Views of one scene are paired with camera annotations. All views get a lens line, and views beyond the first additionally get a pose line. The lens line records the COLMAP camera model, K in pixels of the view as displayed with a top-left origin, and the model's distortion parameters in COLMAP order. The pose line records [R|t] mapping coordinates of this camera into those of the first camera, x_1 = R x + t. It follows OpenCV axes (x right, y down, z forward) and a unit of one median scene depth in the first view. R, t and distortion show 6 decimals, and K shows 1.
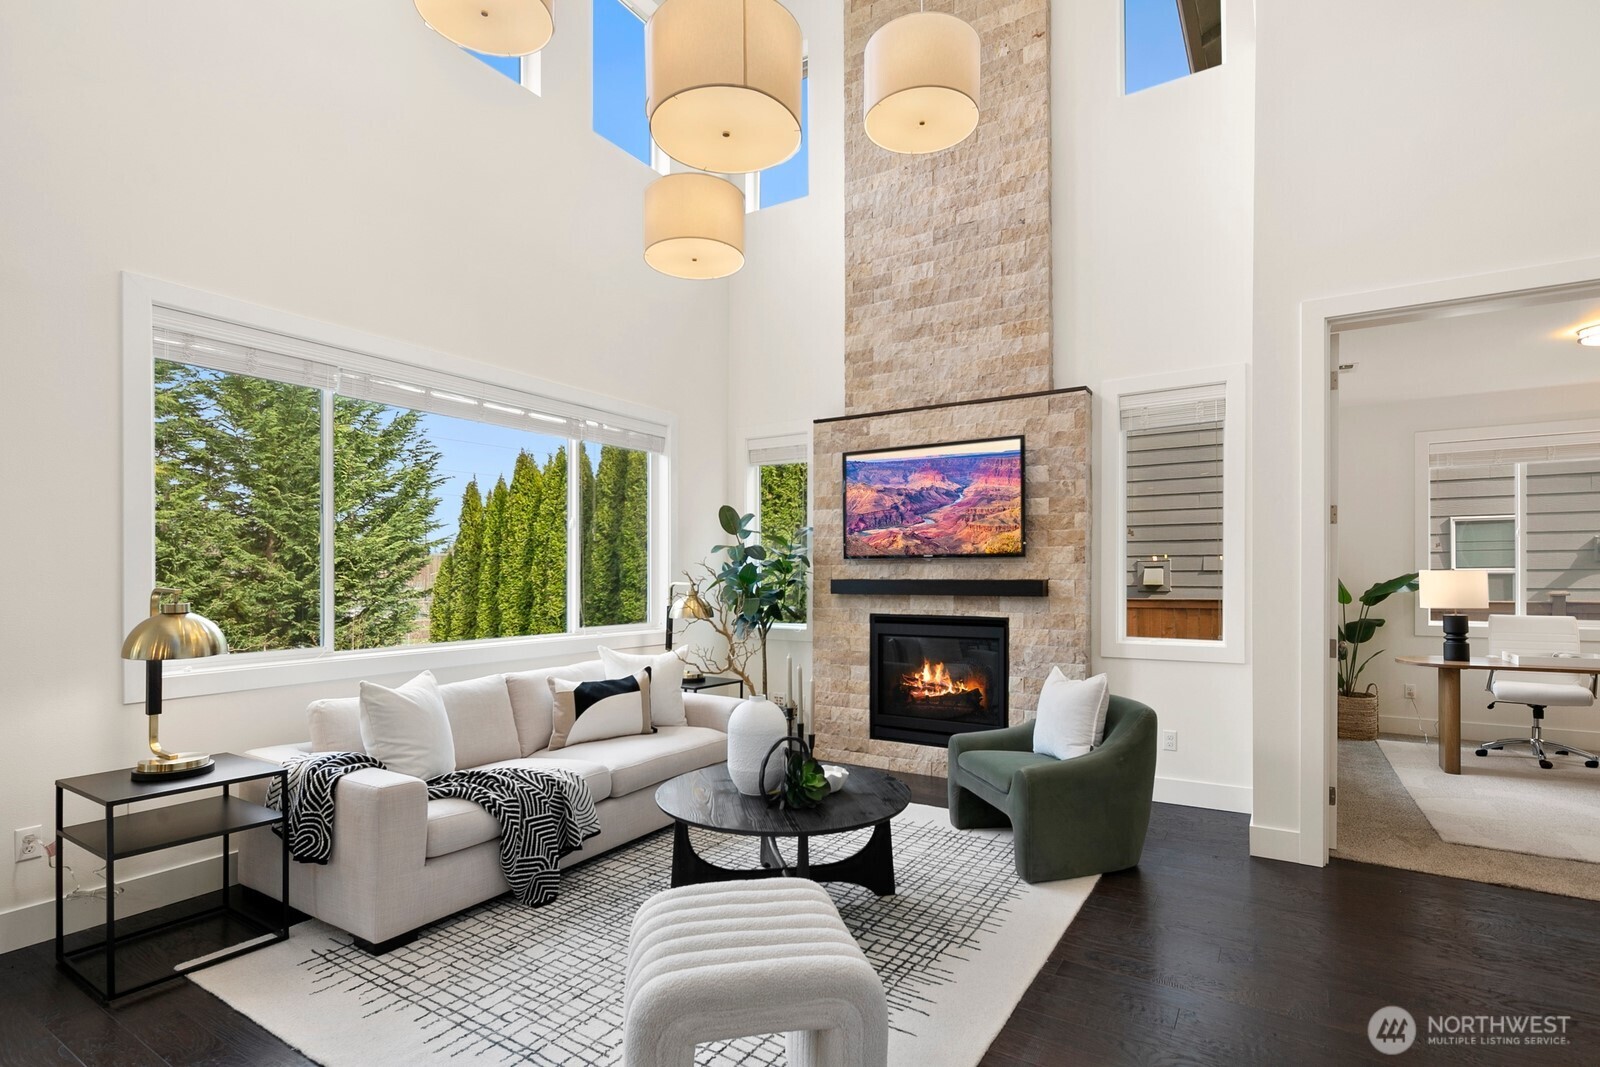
lens RADIAL K [[777.0, 0, 799.3], [0, 777.0, 575.4], [0, 0, 1]] dist [0.005080, -0.004516]
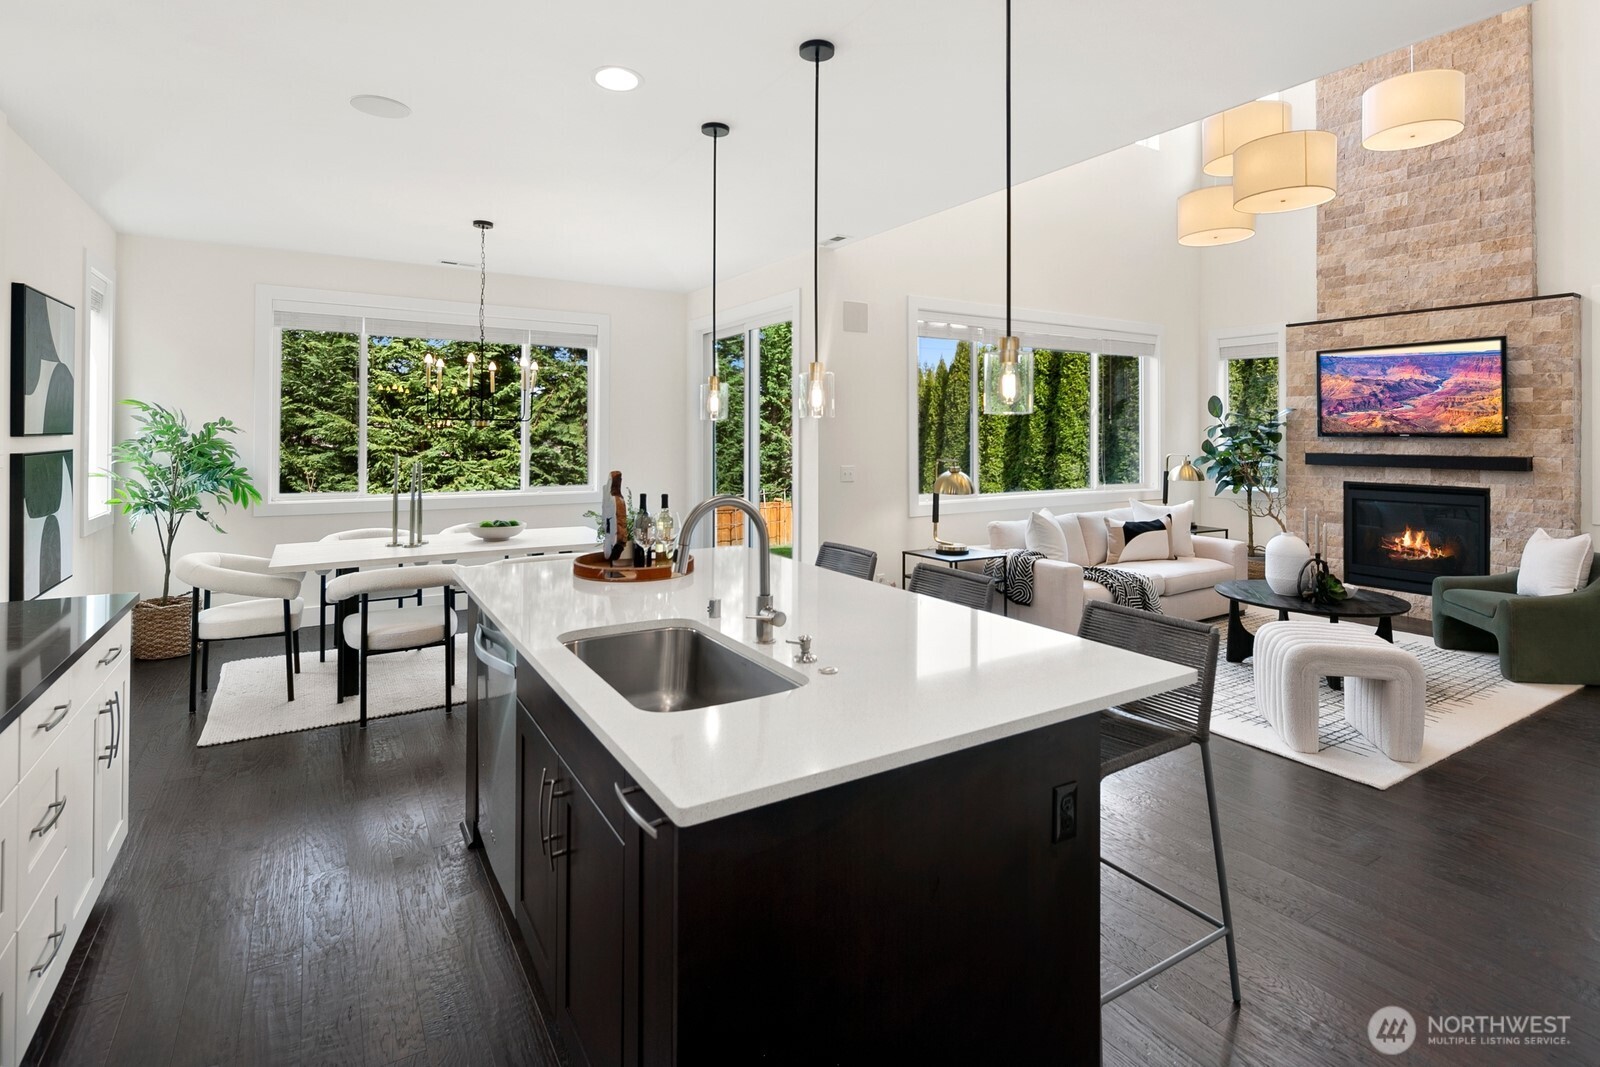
lens RADIAL K [[777.0, 0, 801.8], [0, 777.0, 425.9], [0, 0, 1]] dist [0.005080, -0.004516]
pose [[0.901036, -0.001284, -0.433743, -0.156887], [-0.003116, 0.999951, -0.009432, -0.025425], [0.433734, 0.009850, 0.900987, -0.511545]]
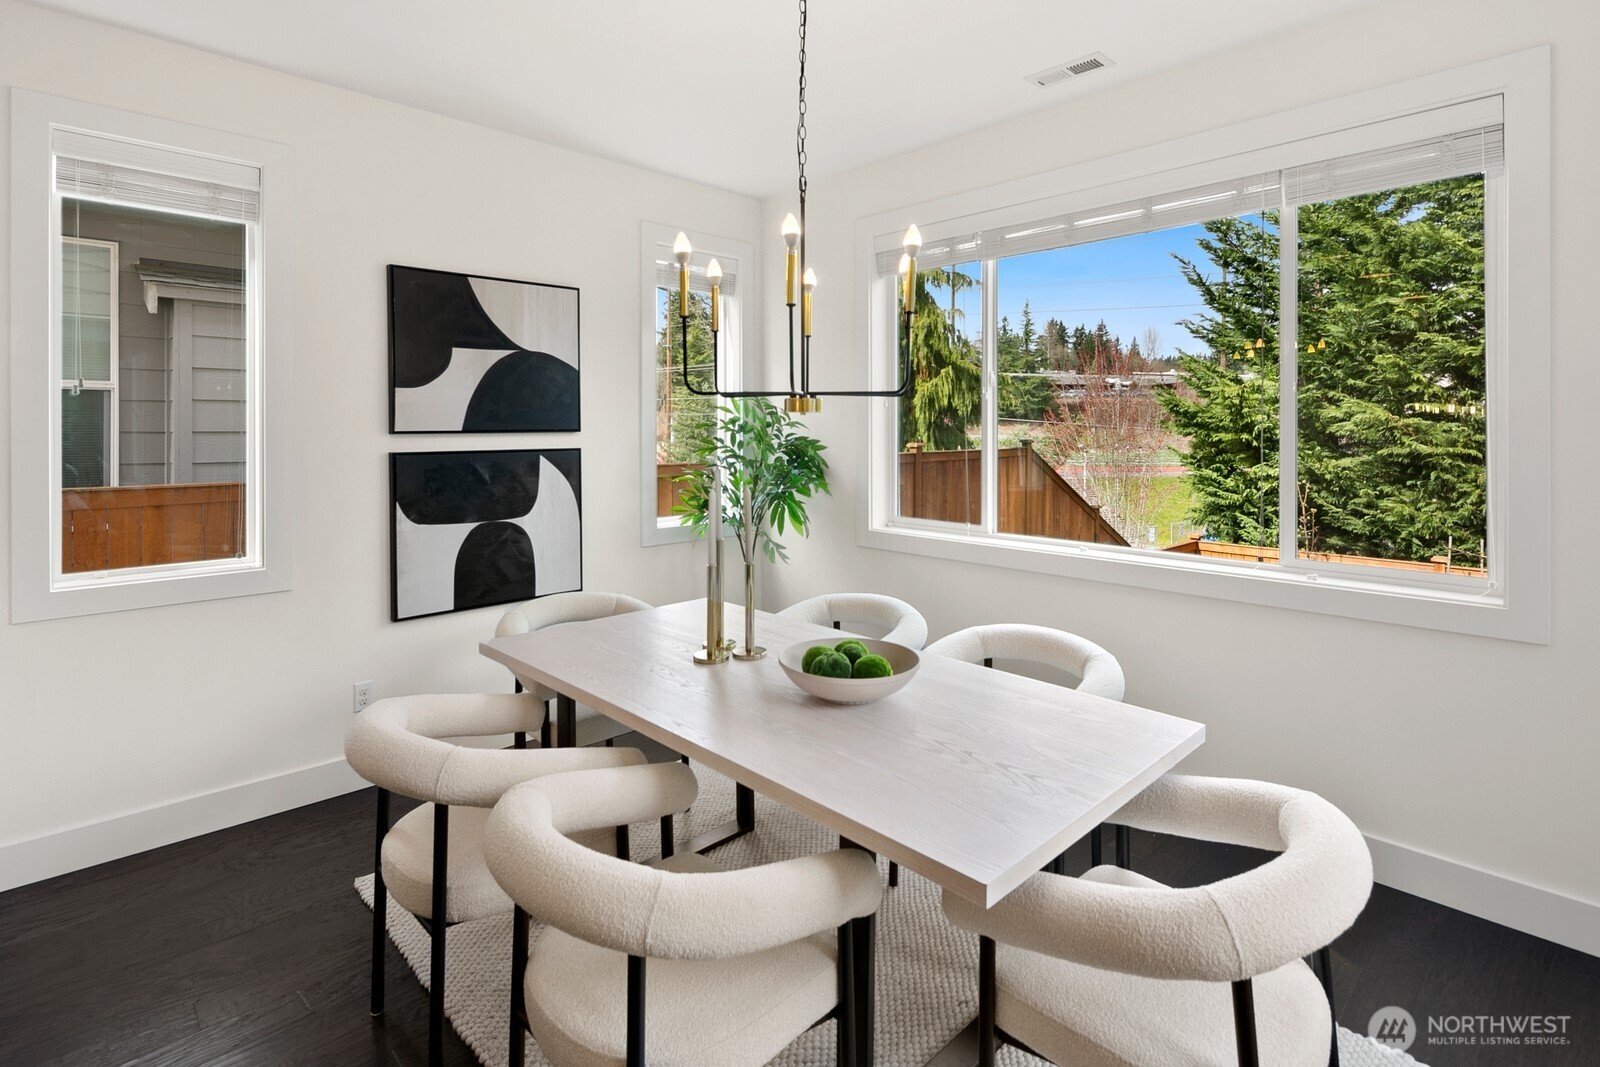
lens RADIAL K [[777.0, 0, 787.9], [0, 777.0, 434.4], [0, 0, 1]] dist [0.005080, -0.004516]
pose [[-0.247016, 0.007833, -0.968980, -0.548132], [0.001999, 0.999969, 0.007574, -0.024286], [0.969009, -0.000066, -0.247024, 0.270360]]
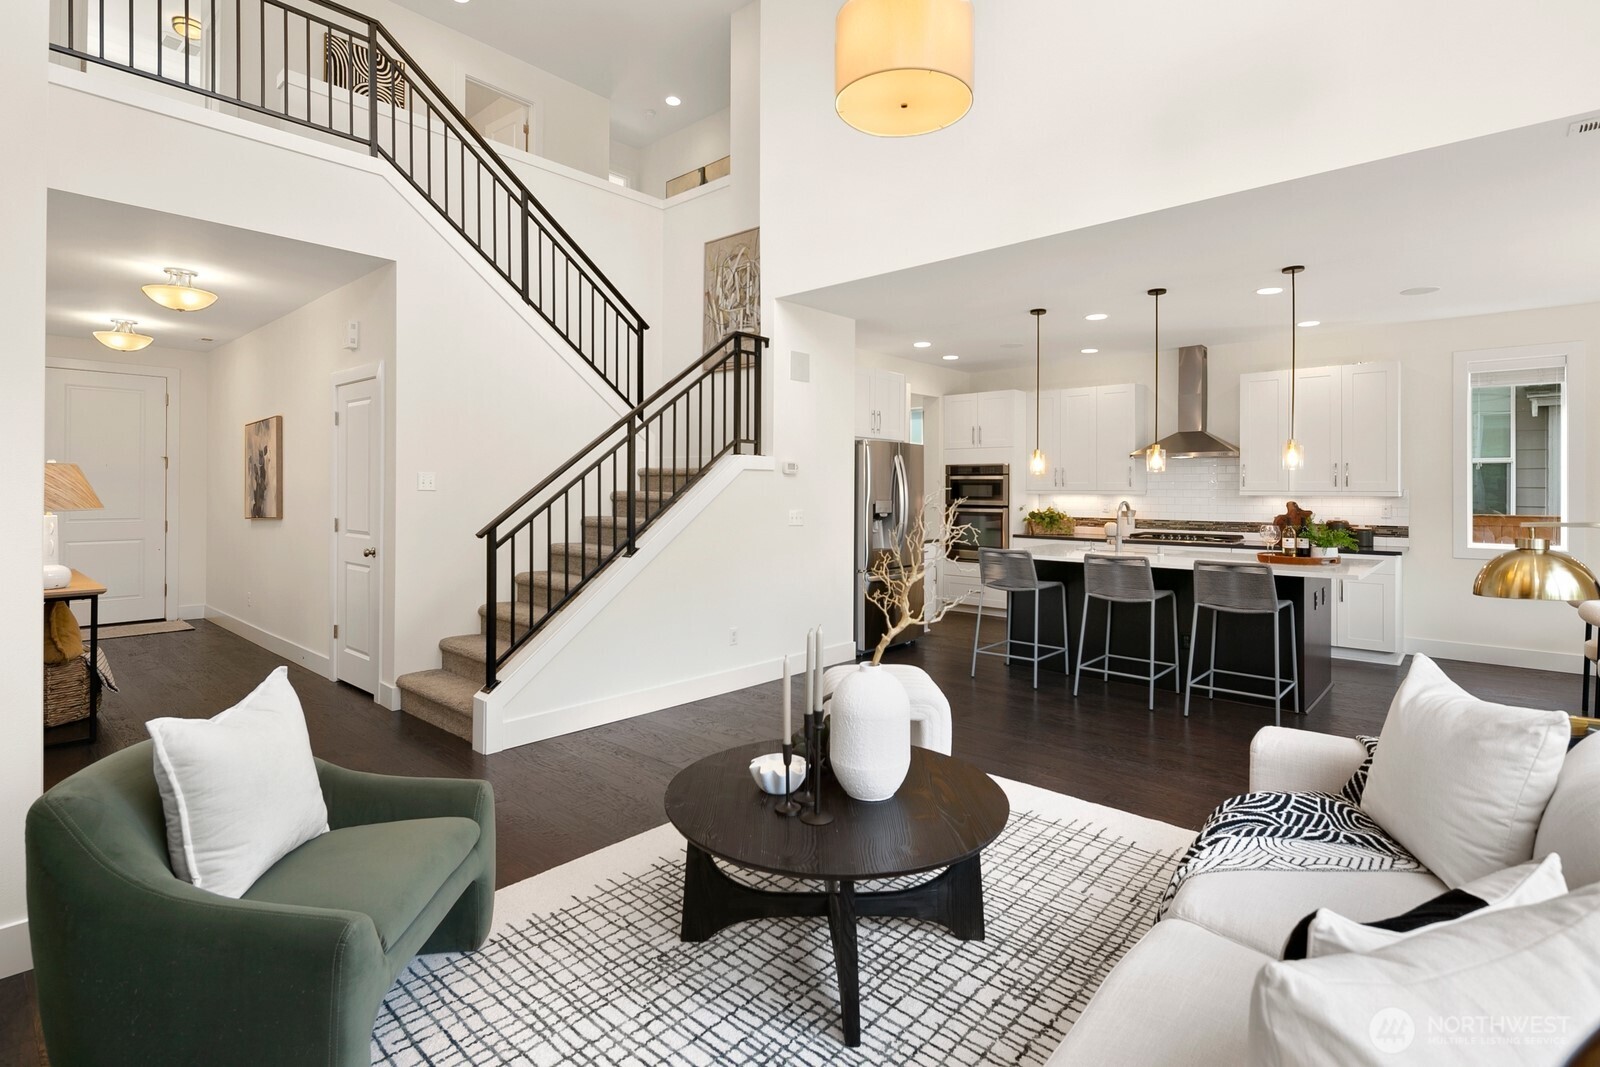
lens RADIAL K [[777.0, 0, 810.7], [0, 777.0, 485.5], [0, 0, 1]] dist [0.005080, -0.004516]
pose [[-0.986883, -0.003270, 0.161404, -0.071619], [-0.004366, 0.999970, -0.006435, -0.008336], [-0.161378, -0.007055, -0.986867, 1.094200]]
